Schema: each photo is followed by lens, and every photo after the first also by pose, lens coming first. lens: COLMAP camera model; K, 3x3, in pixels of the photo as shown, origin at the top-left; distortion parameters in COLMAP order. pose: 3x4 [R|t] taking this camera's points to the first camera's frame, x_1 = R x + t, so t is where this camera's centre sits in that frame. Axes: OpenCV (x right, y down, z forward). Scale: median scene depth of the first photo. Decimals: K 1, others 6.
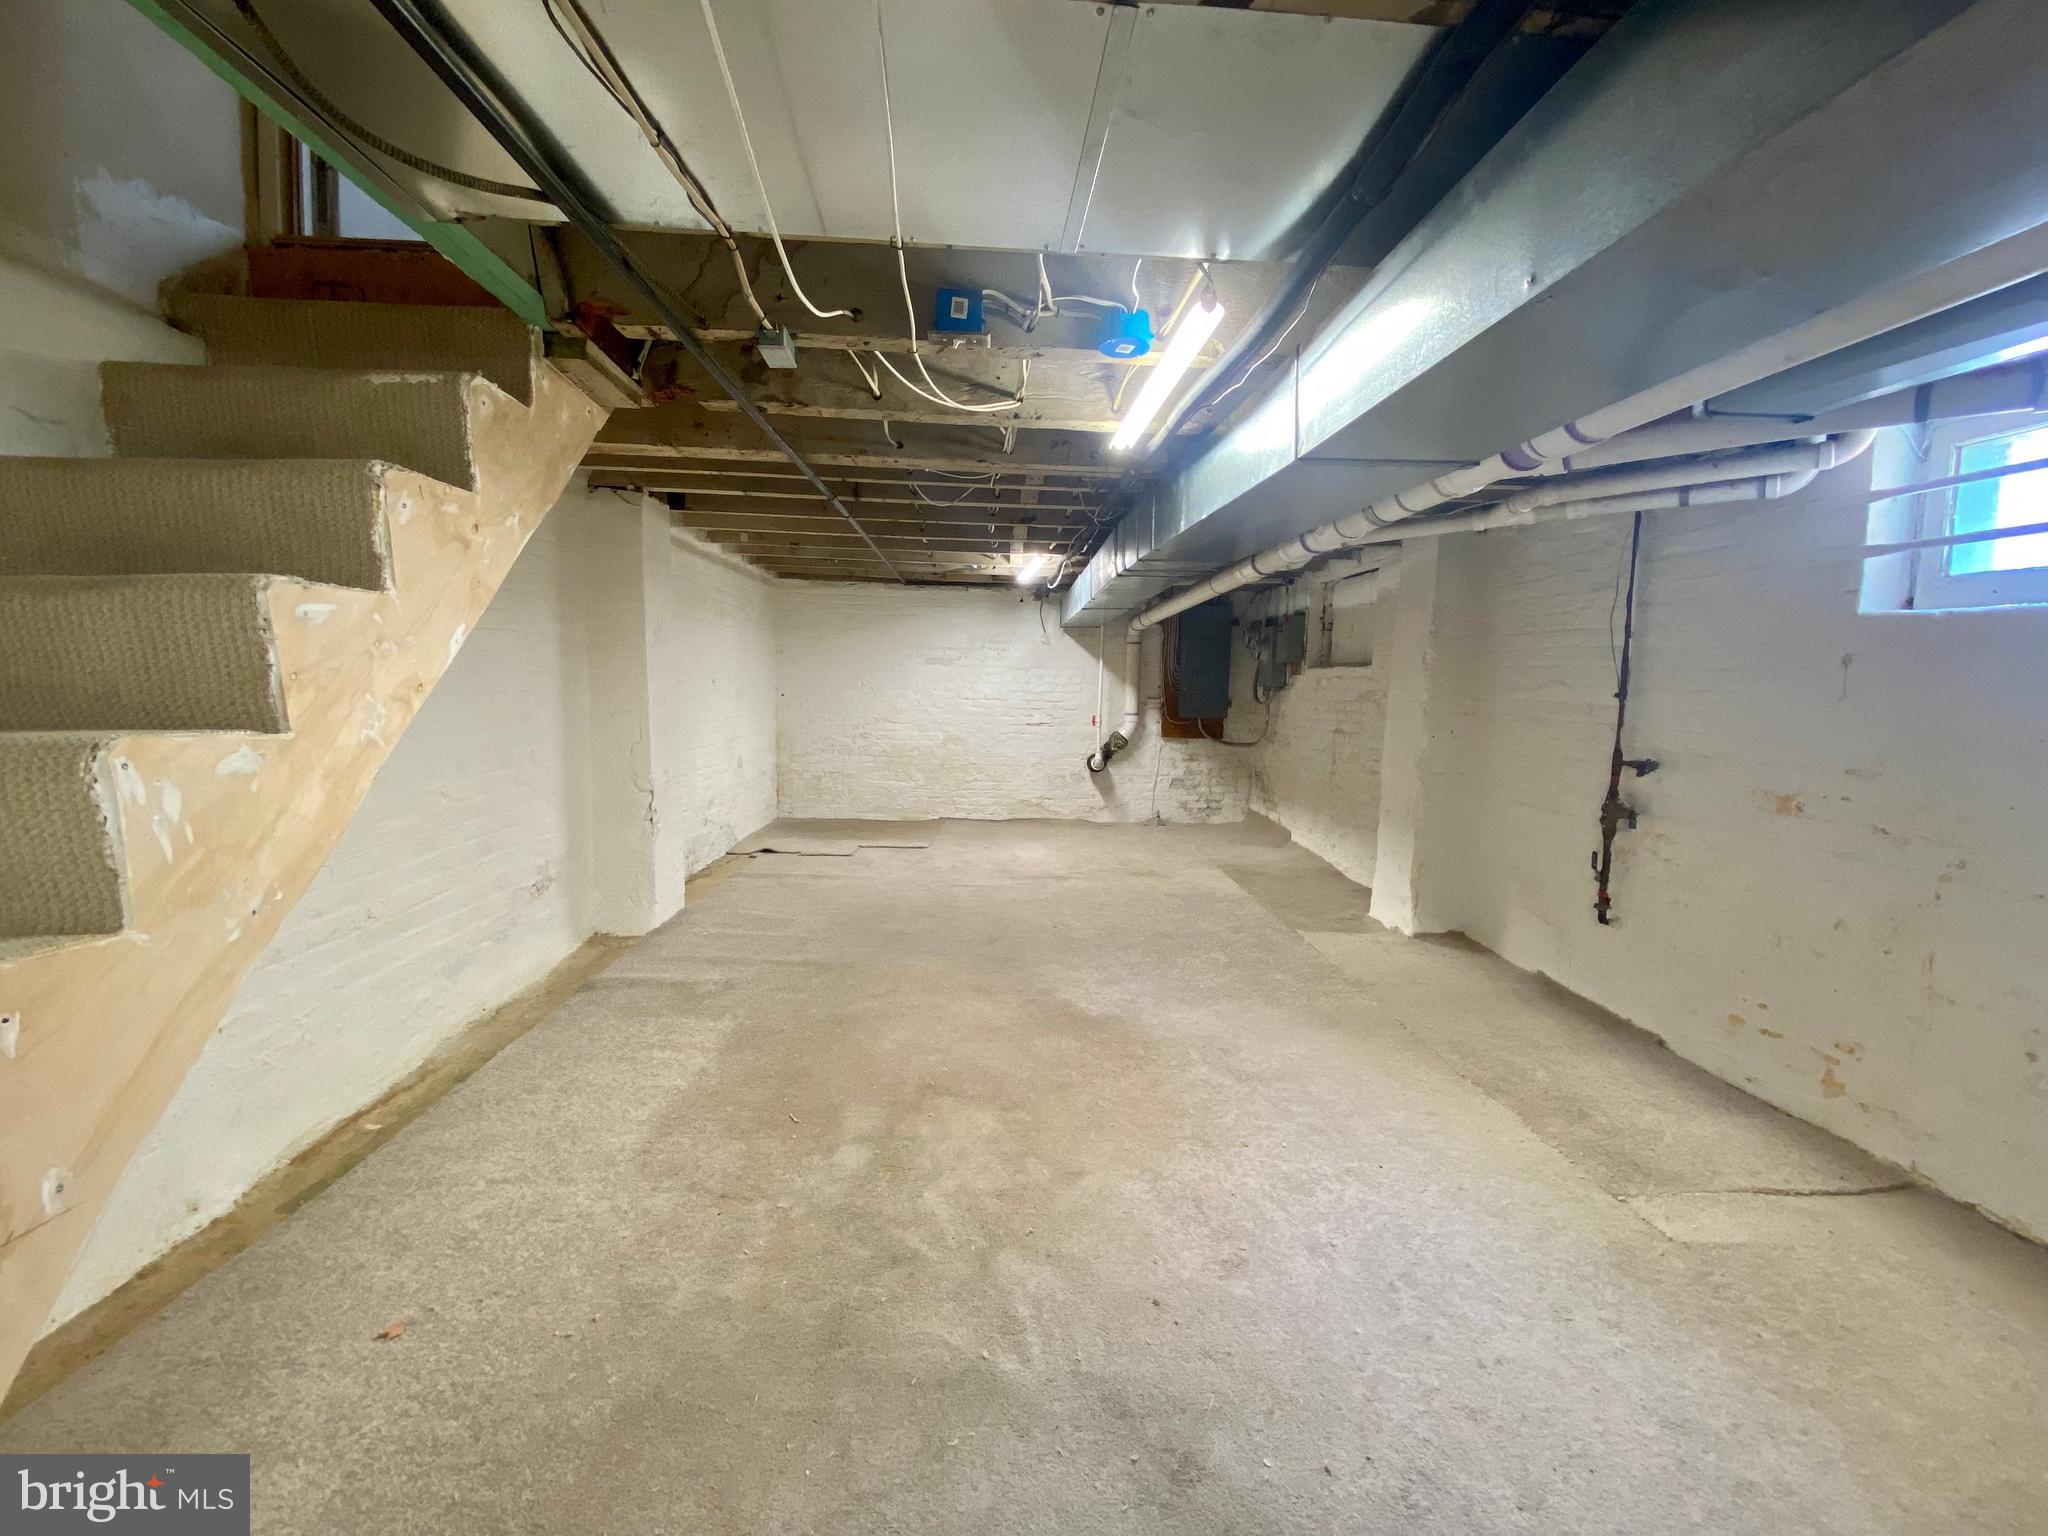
lens RADIAL K [[823.3, 0, 1023.5], [0, 823.3, 760.8], [0, 0, 1]] dist [0.008604, -0.014924]
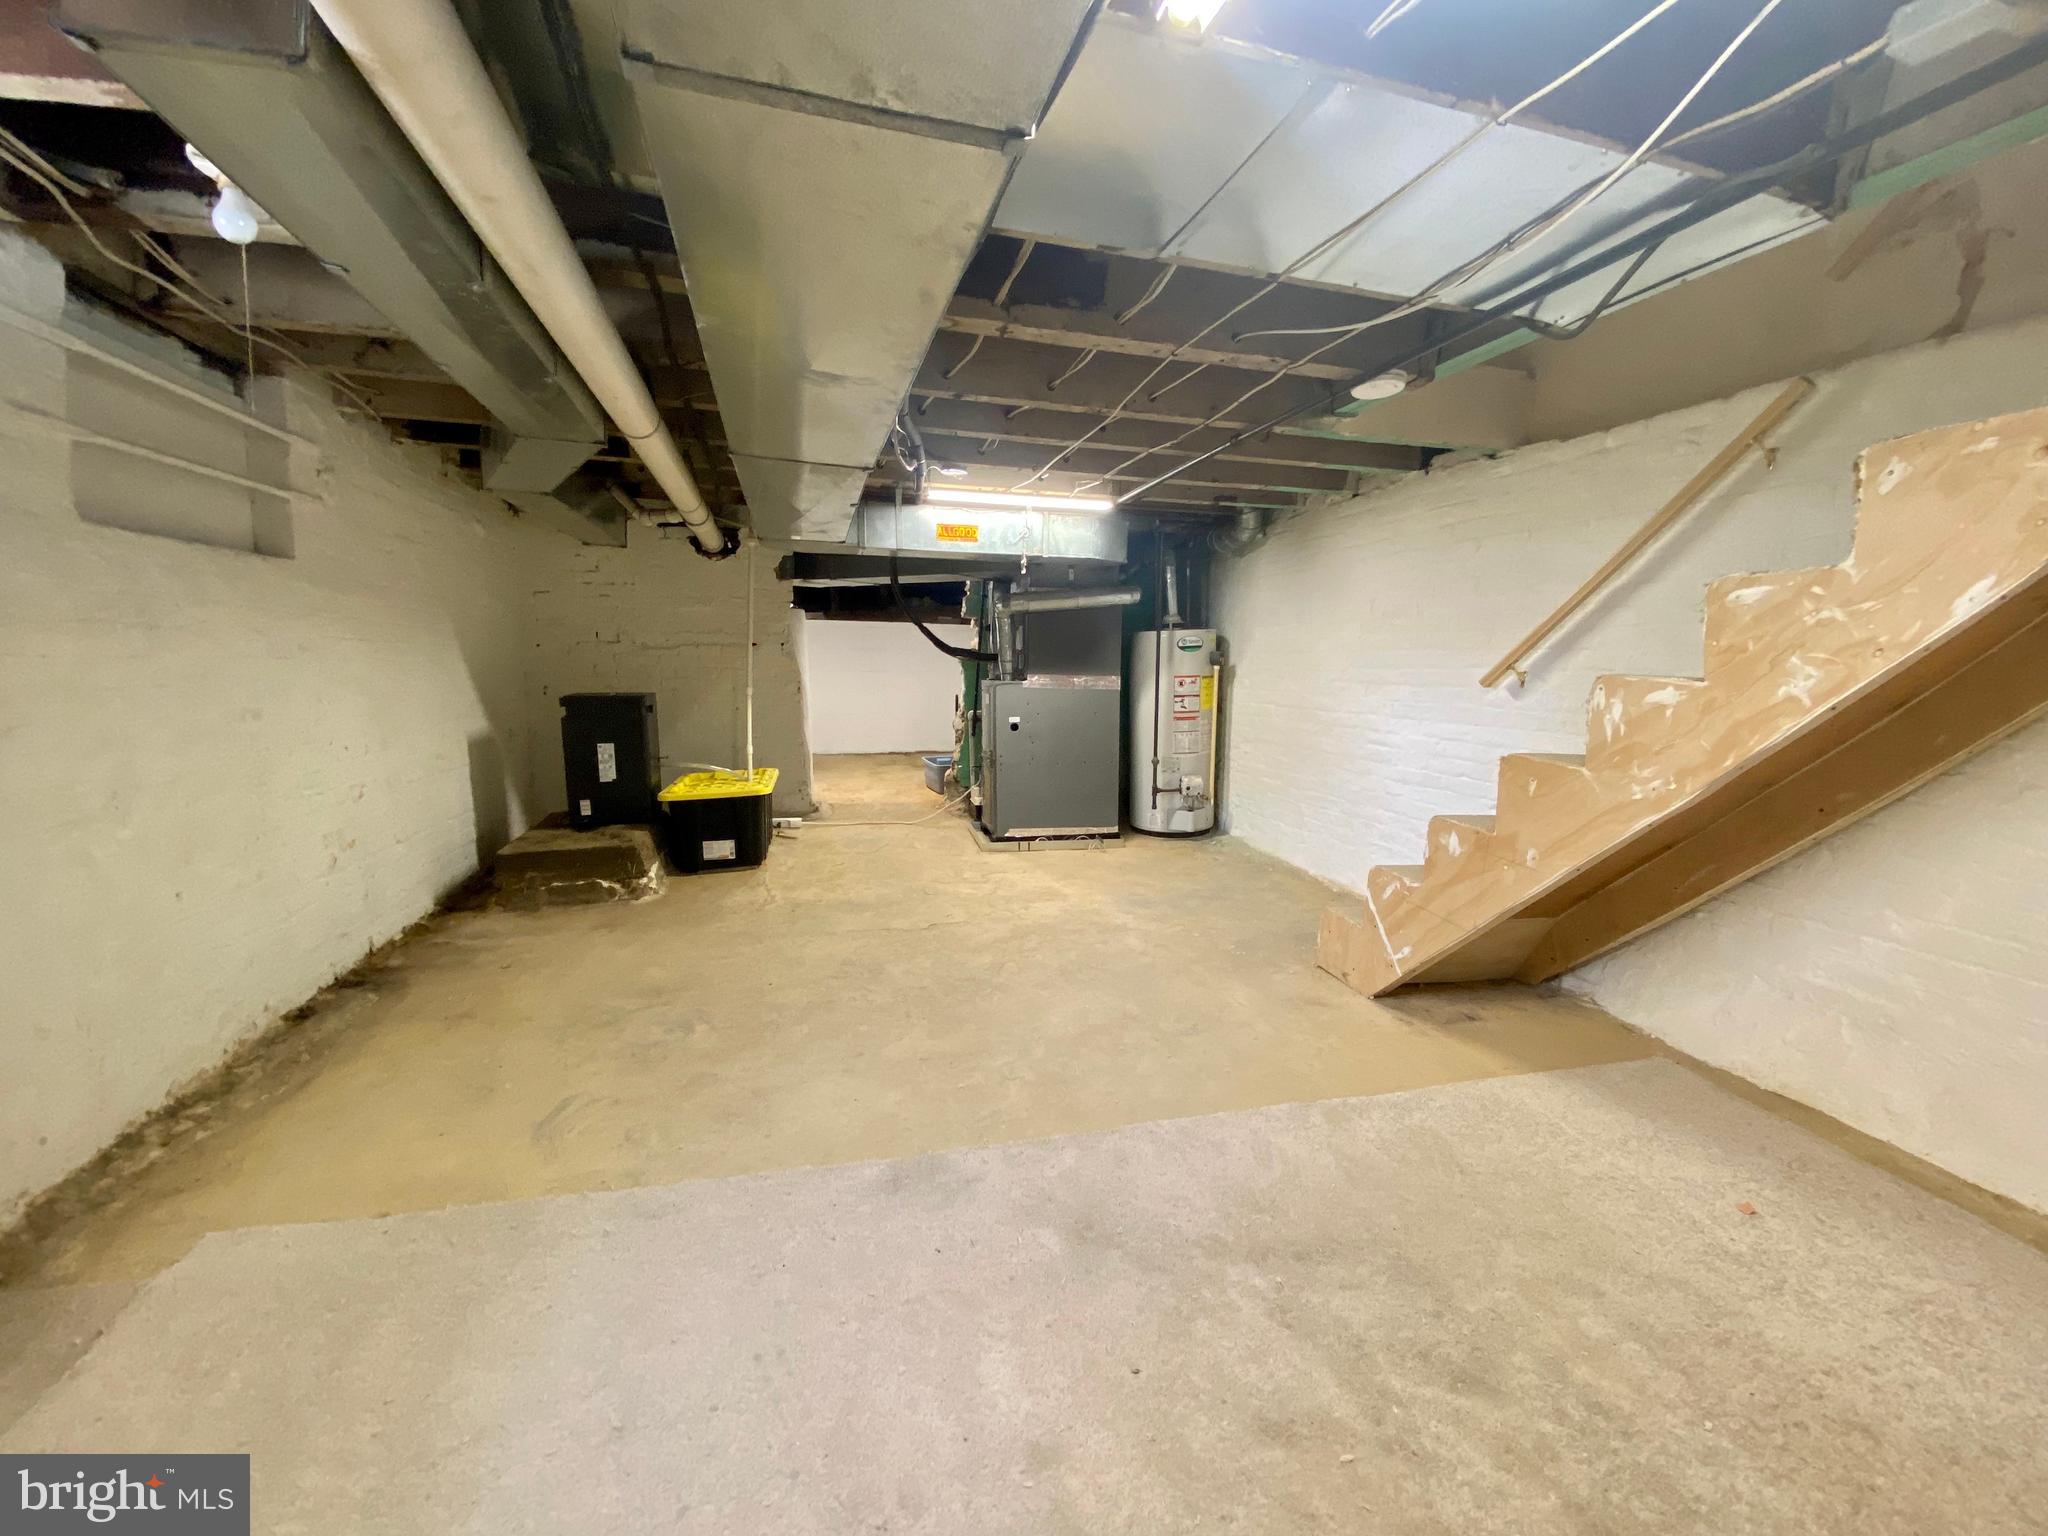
lens RADIAL K [[823.3, 0, 1023.5], [0, 823.3, 760.8], [0, 0, 1]] dist [0.008604, -0.014924]
pose [[-0.975838, -0.004525, -0.218447, 0.564797], [-0.052618, 0.975228, 0.214853, -0.136623], [0.212063, 0.221156, -0.951903, 2.010808]]
